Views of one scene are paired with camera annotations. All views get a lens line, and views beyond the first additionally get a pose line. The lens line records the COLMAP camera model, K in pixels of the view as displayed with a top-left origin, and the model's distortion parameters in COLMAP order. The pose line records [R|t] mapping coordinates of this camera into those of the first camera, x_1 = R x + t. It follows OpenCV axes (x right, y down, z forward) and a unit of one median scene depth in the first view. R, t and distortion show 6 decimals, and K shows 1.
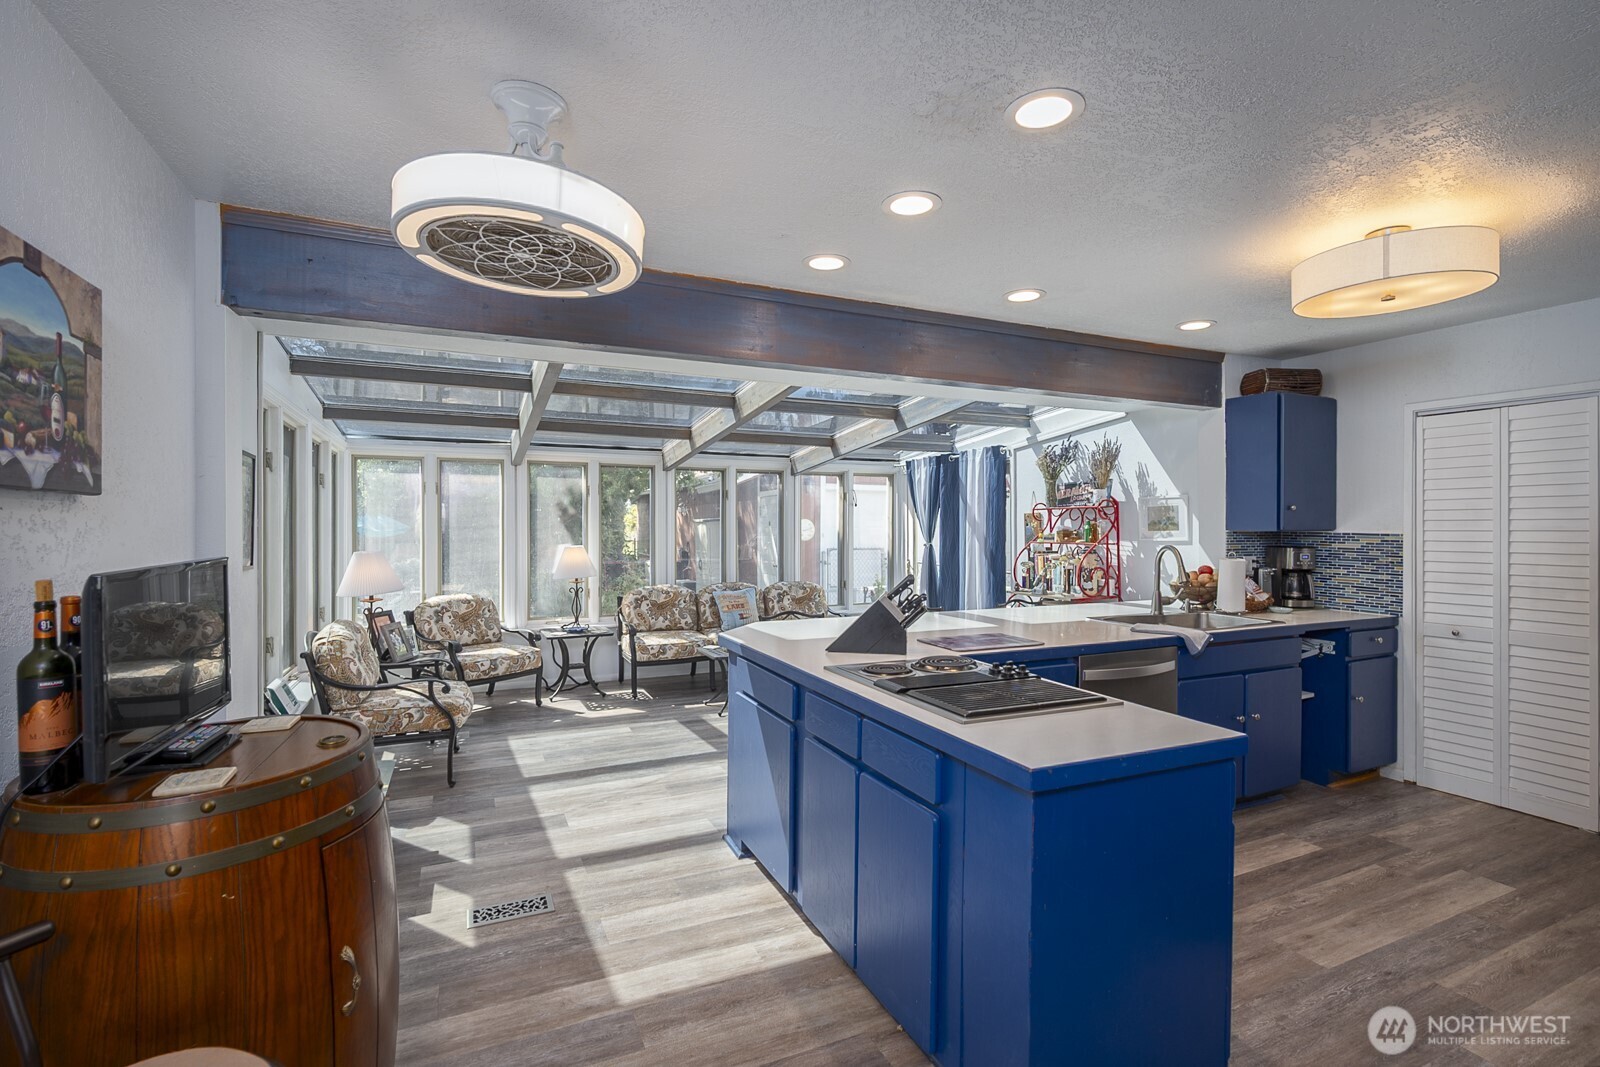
lens RADIAL K [[748.2, 0, 800.0], [0, 748.2, 533.5], [0, 0, 1]] dist [0.001528, 0.000441]
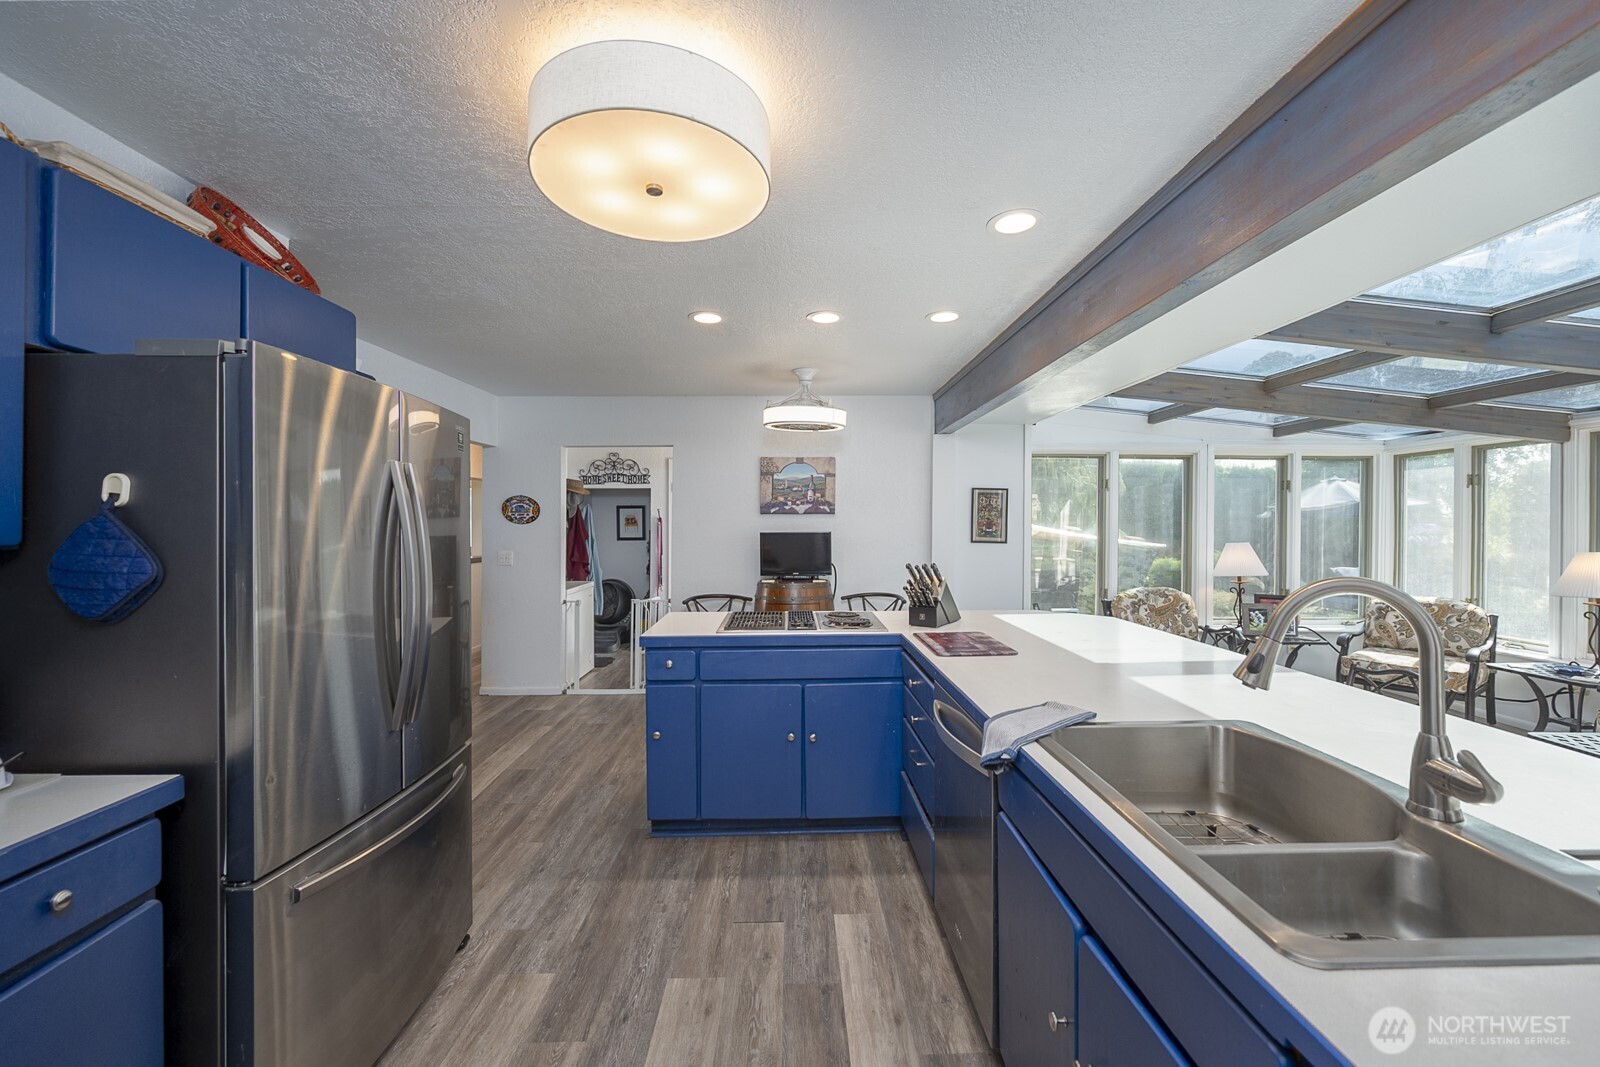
lens RADIAL K [[632.3, 0, 802.8], [0, 632.3, 531.0], [0, 0, 1]] dist [-0.002727, -0.000262]
pose [[-0.408334, 0.006938, -0.912806, 0.811633], [-0.009777, 0.999881, 0.011974, -0.001384], [0.912780, 0.013814, -0.408217, 0.878103]]
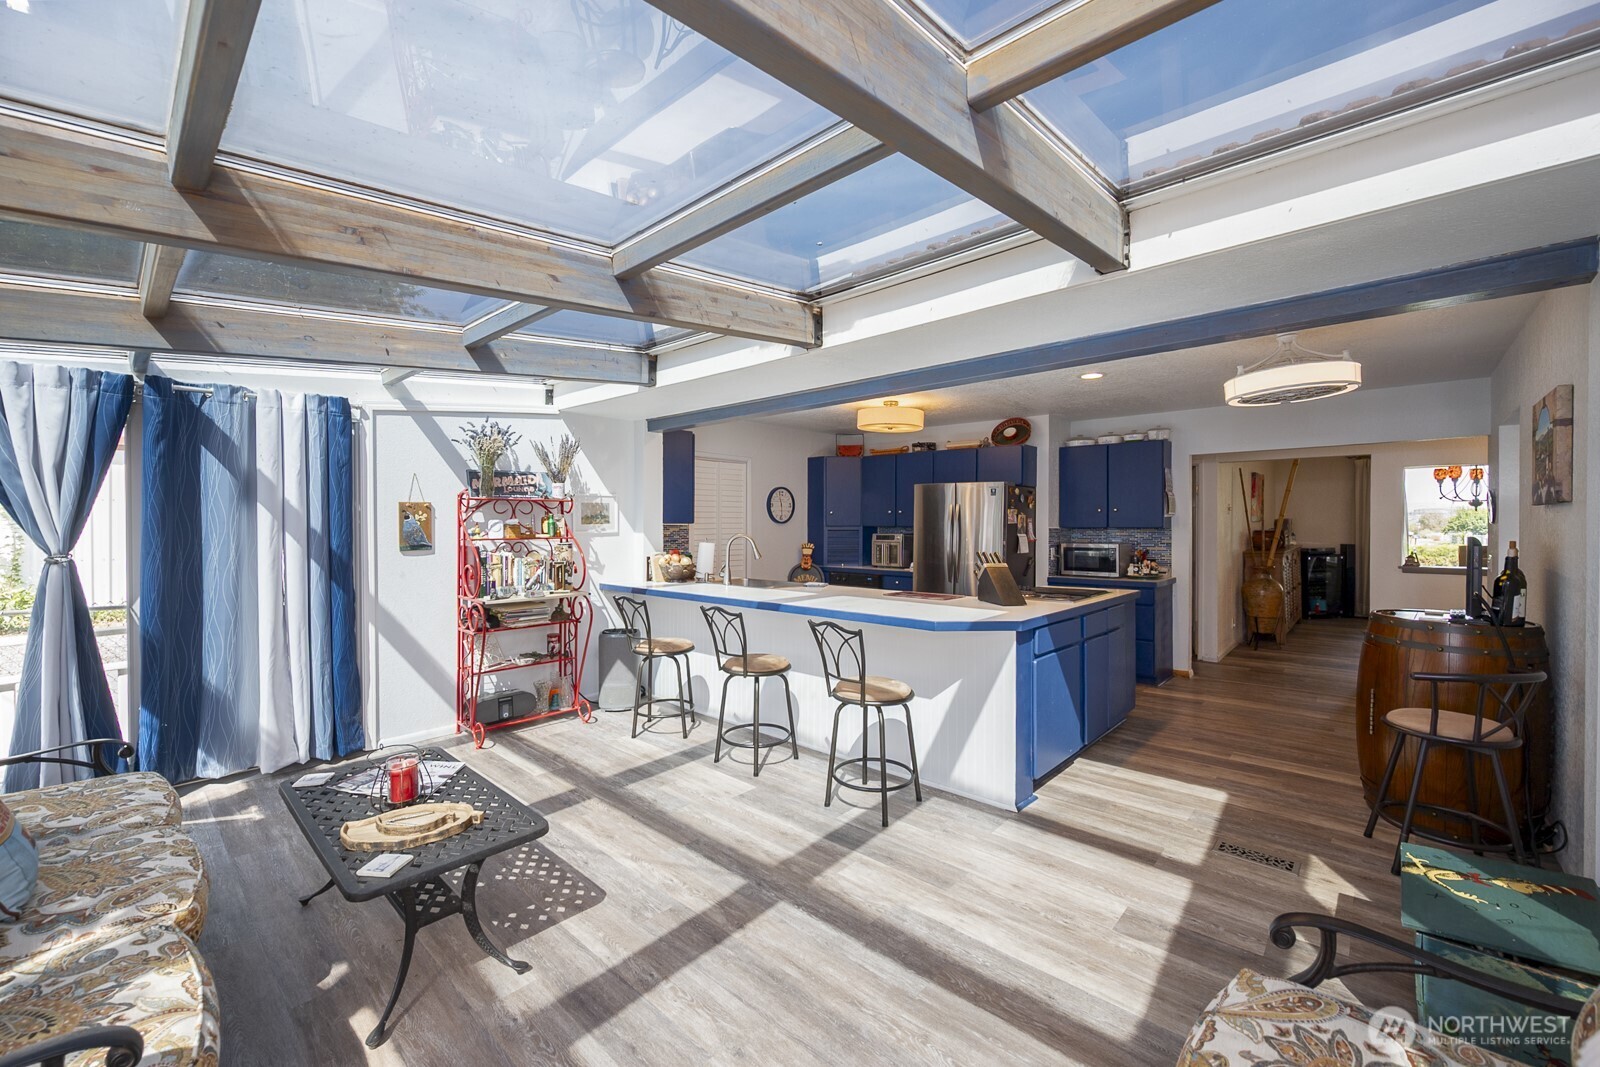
lens RADIAL K [[632.3, 0, 802.8], [0, 632.3, 531.0], [0, 0, 1]] dist [-0.002727, -0.000262]
pose [[-0.392409, -0.013510, 0.919692, -0.661203], [0.007401, 0.999813, 0.017845, -0.009807], [-0.919761, 0.013810, -0.392236, 1.339510]]
